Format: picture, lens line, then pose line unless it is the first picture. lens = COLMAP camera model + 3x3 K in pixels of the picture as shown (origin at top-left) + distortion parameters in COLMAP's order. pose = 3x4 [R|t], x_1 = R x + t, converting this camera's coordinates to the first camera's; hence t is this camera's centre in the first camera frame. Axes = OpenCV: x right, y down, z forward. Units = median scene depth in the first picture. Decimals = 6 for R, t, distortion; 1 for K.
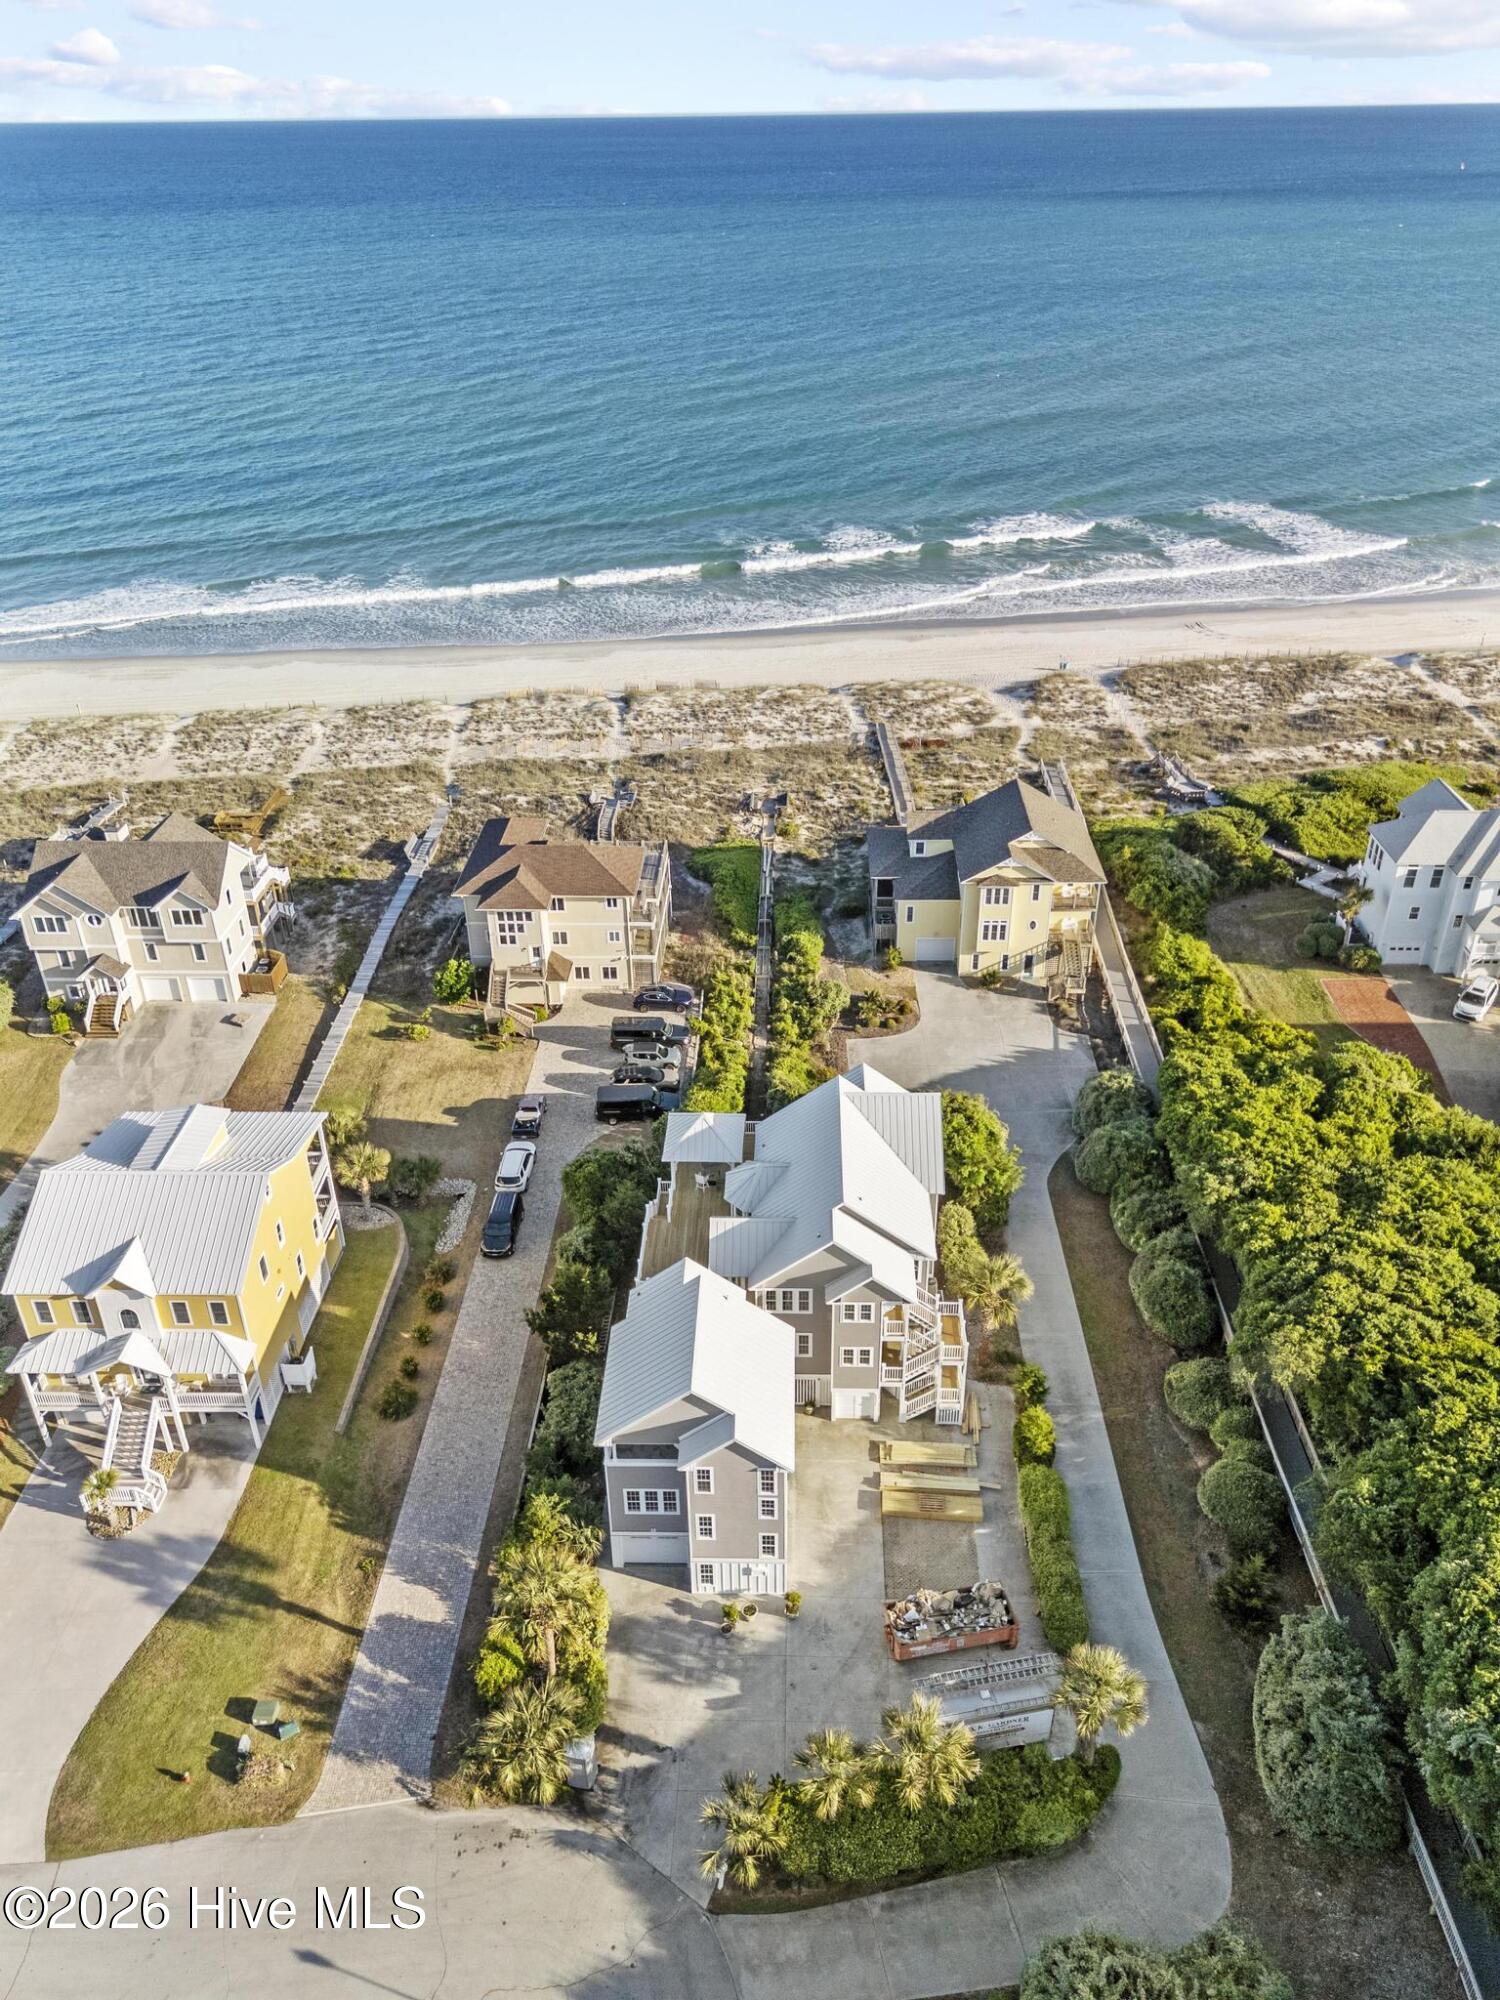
lens RADIAL K [[1459.0, 0, 753.1], [0, 1459.0, 995.8], [0, 0, 1]] dist [0.086847, -0.104497]
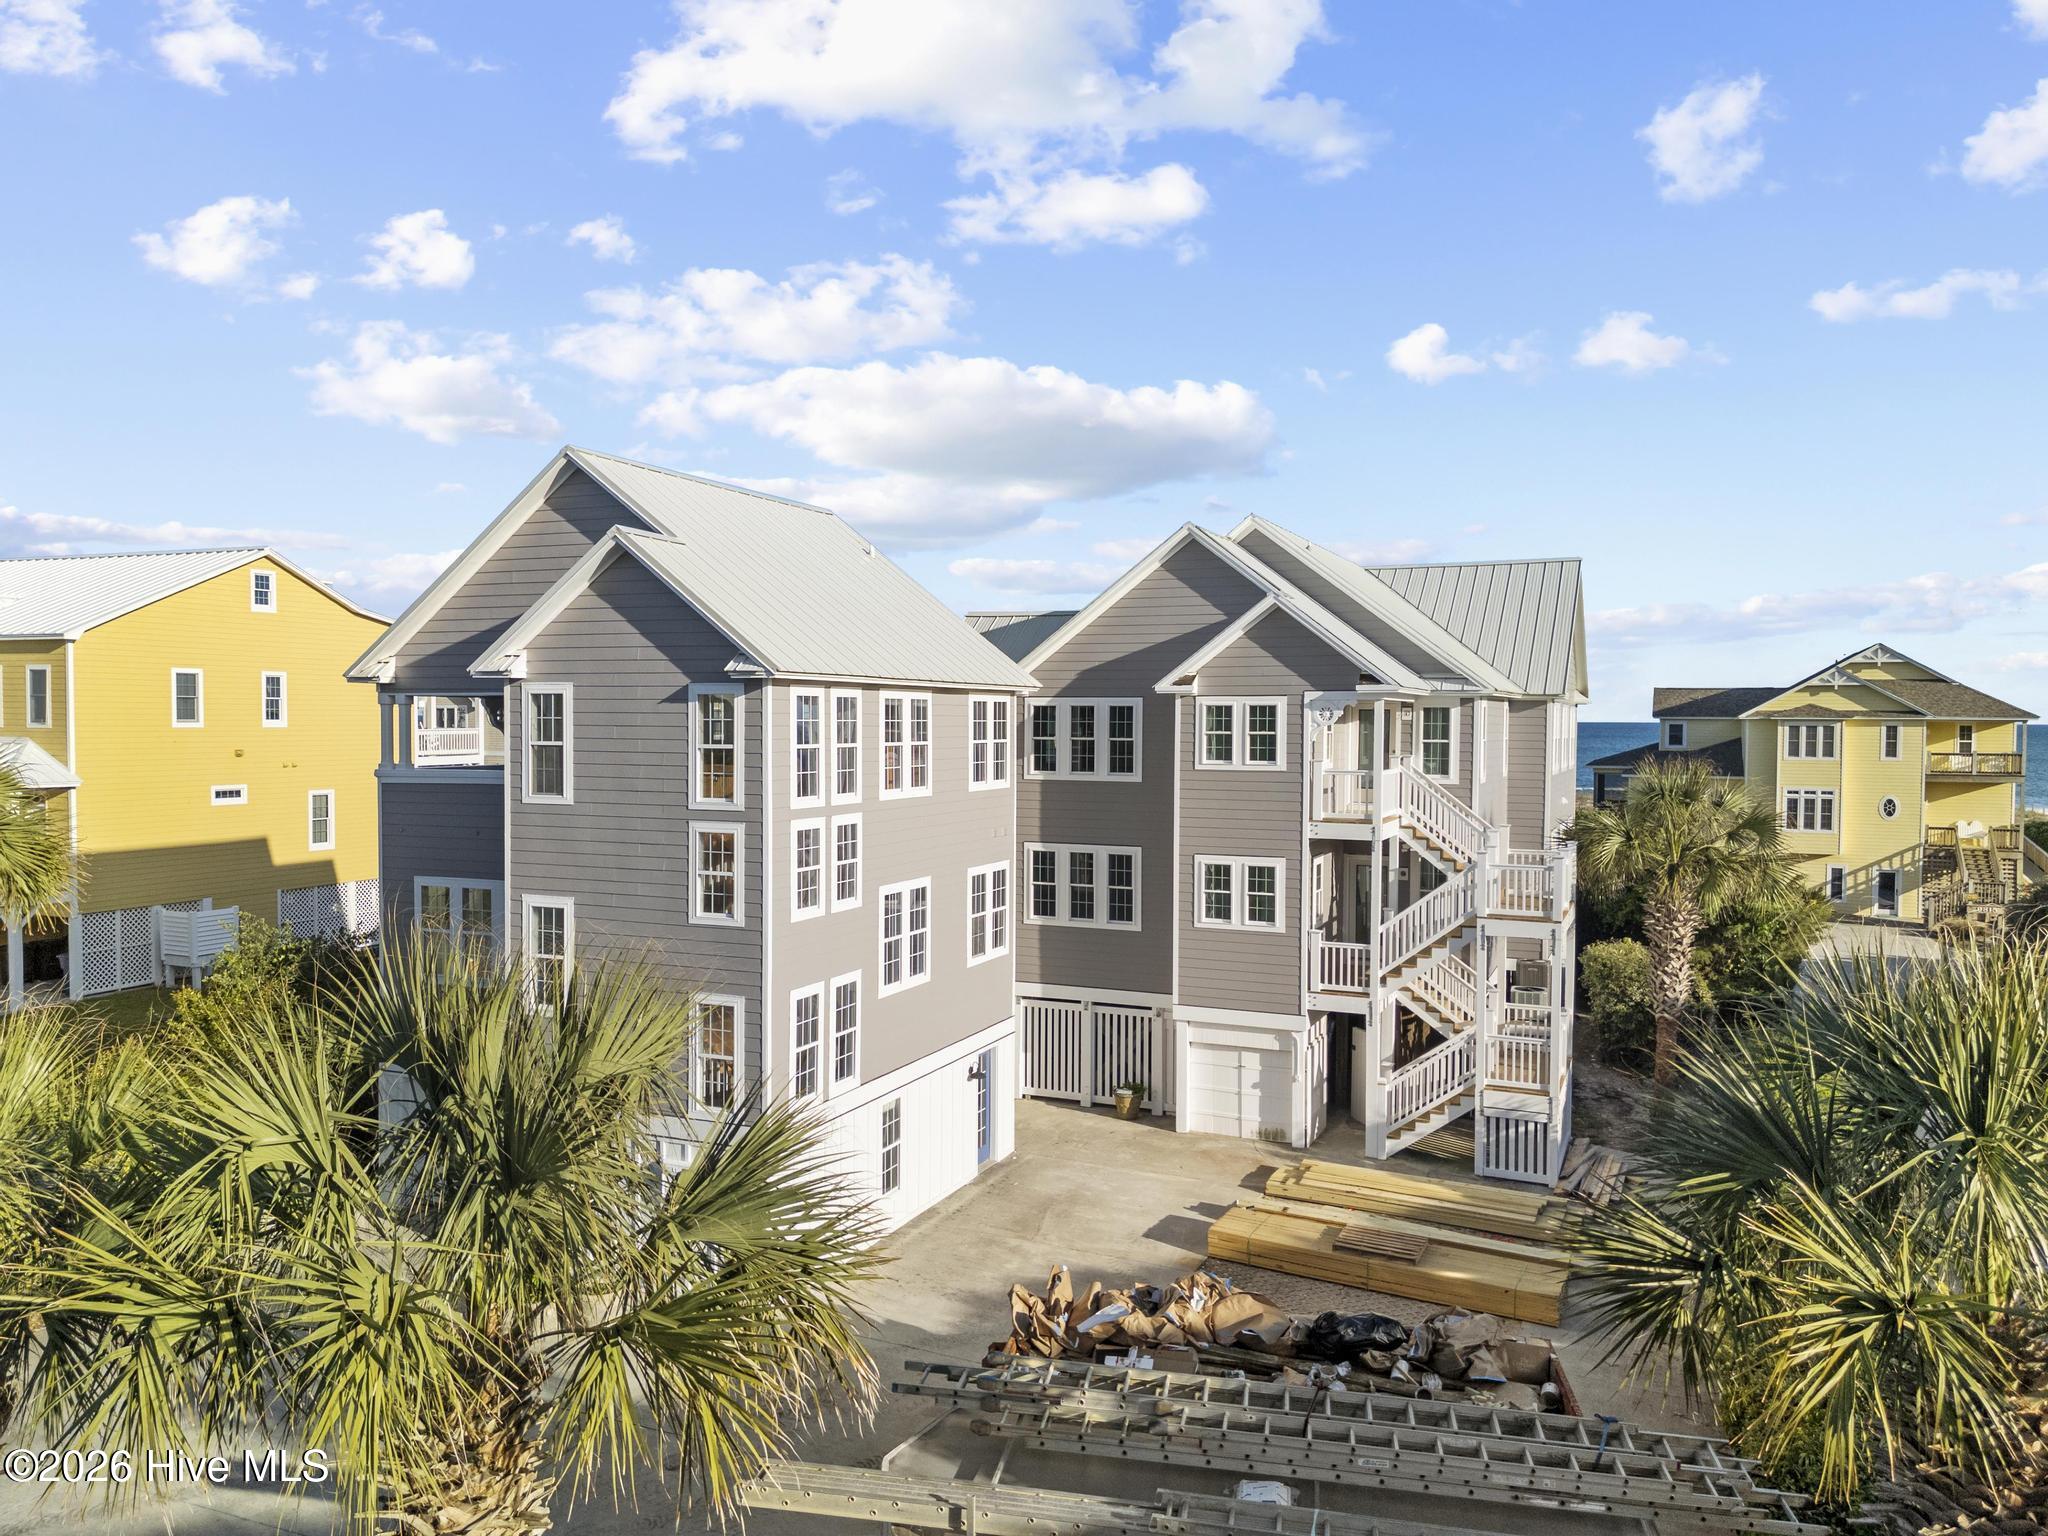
lens RADIAL K [[1500.7, 0, 1024.0], [0, 1500.7, 768.0], [0, 0, 1]] dist [0.079138, -0.082333]
pose [[0.927654, 0.029950, -0.372238, 0.128683], [-0.206258, 0.872039, -0.443853, 0.320034], [0.311313, 0.488519, 0.815128, 0.536123]]
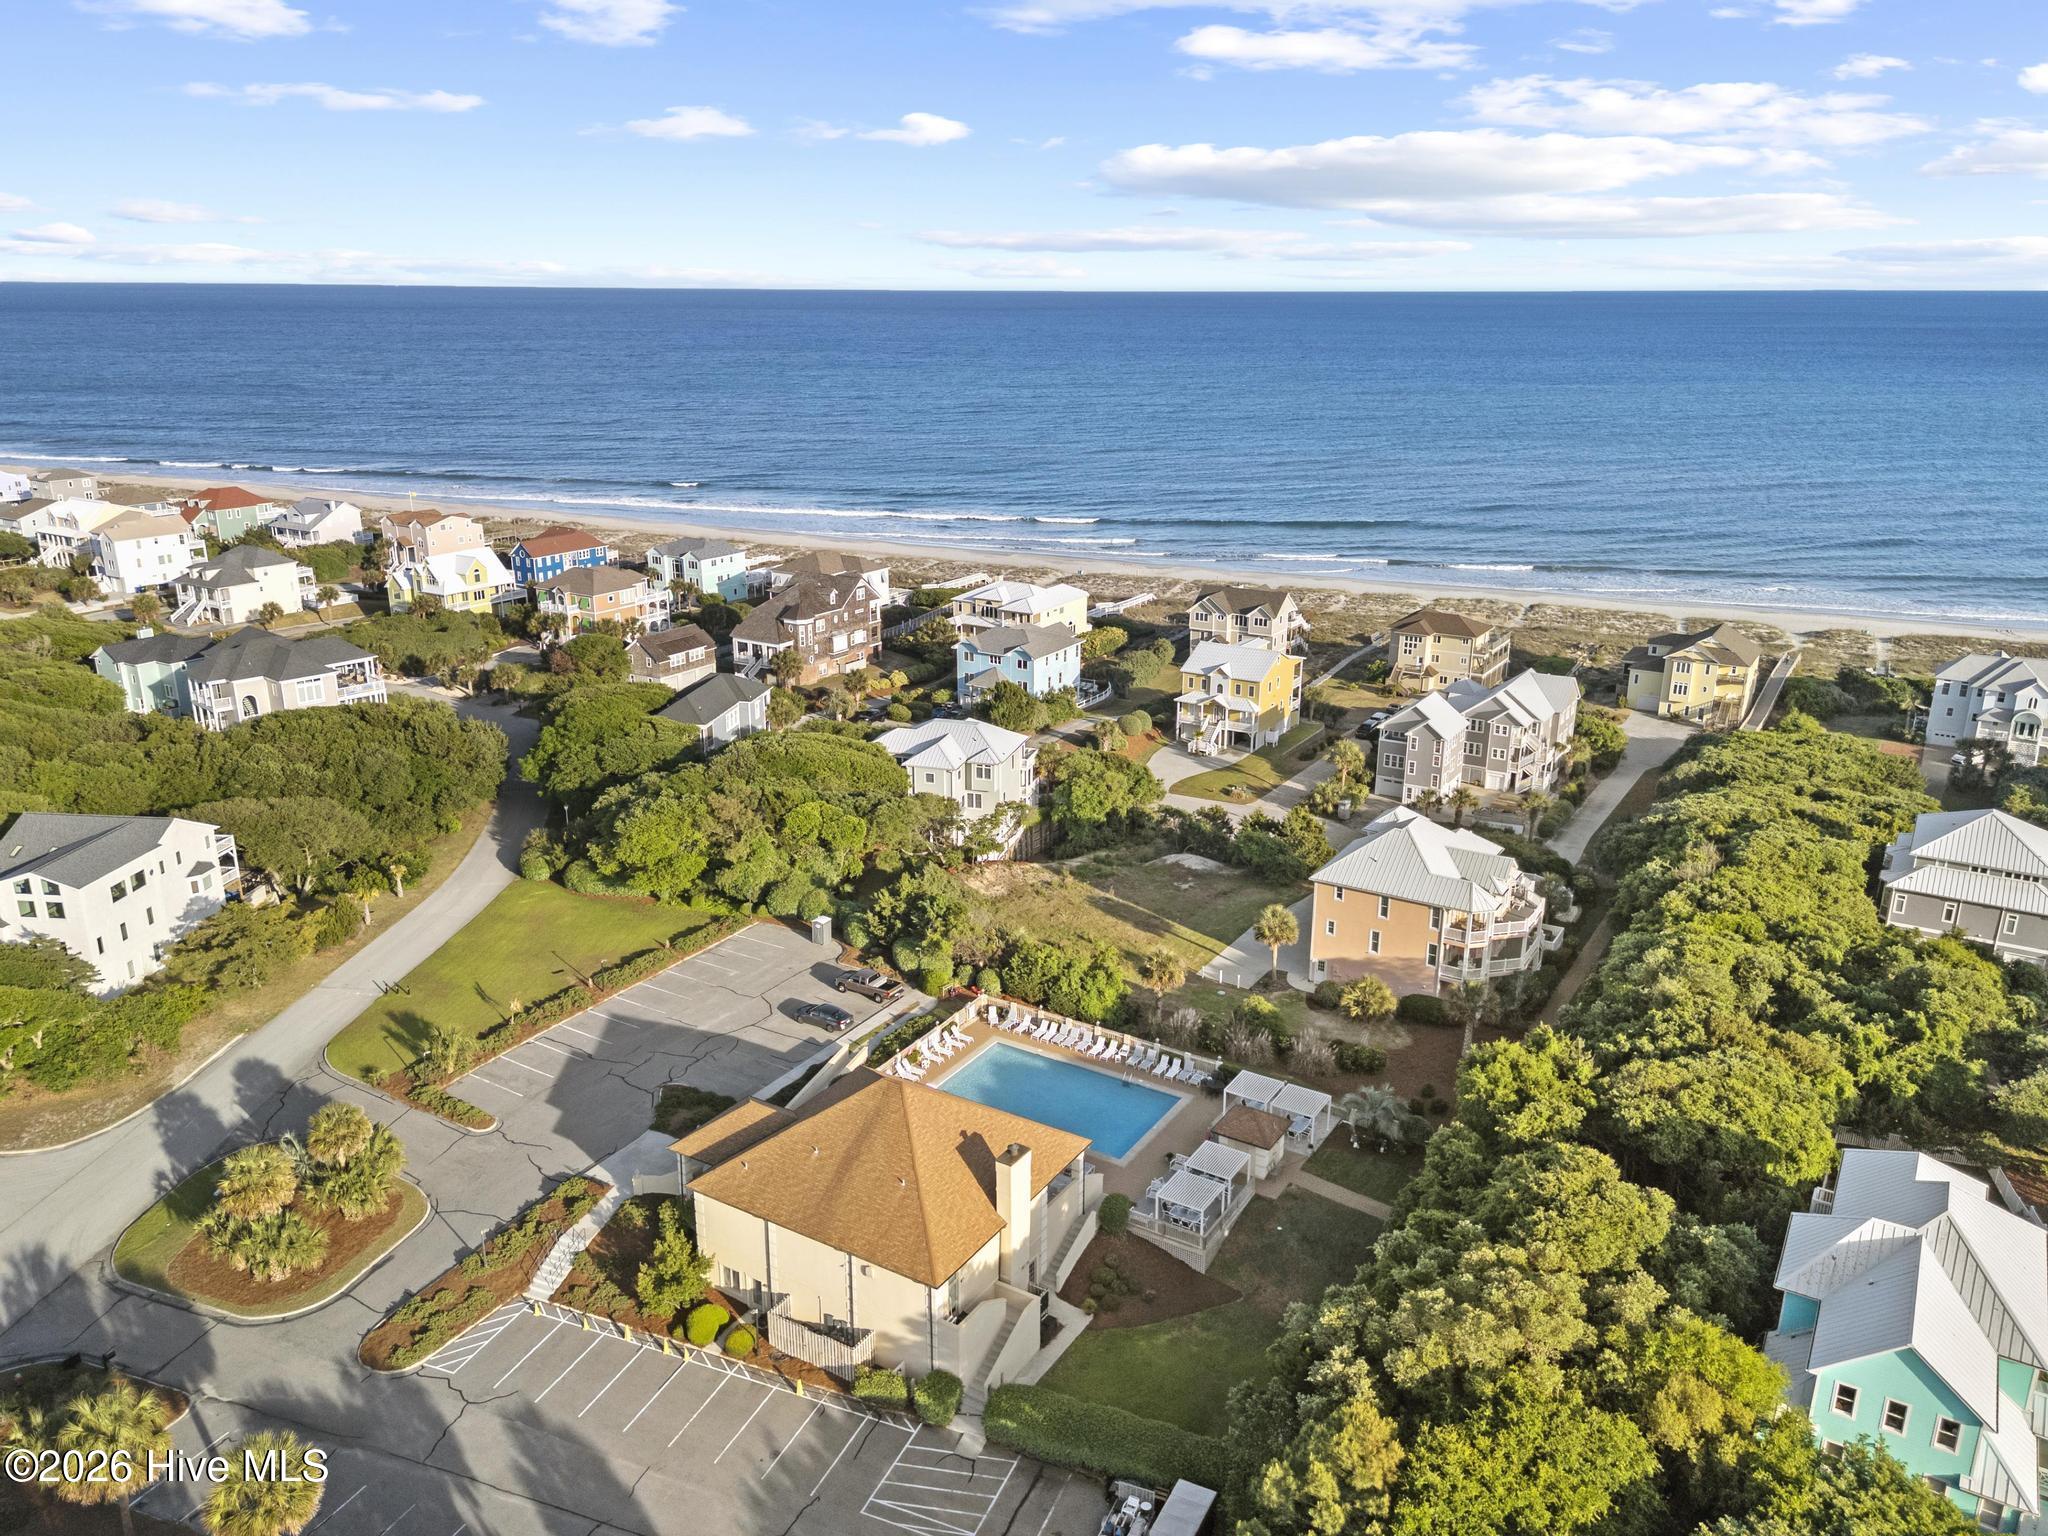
lens RADIAL K [[1497.6, 0, 1028.1], [0, 1497.6, 773.9], [0, 0, 1]] dist [0.089612, -0.103747]
pose [[0.864885, 0.168597, -0.472810, 0.459873], [-0.269418, 0.950656, -0.153842, 0.689932], [0.423542, 0.260439, 0.867631, -1.145114]]
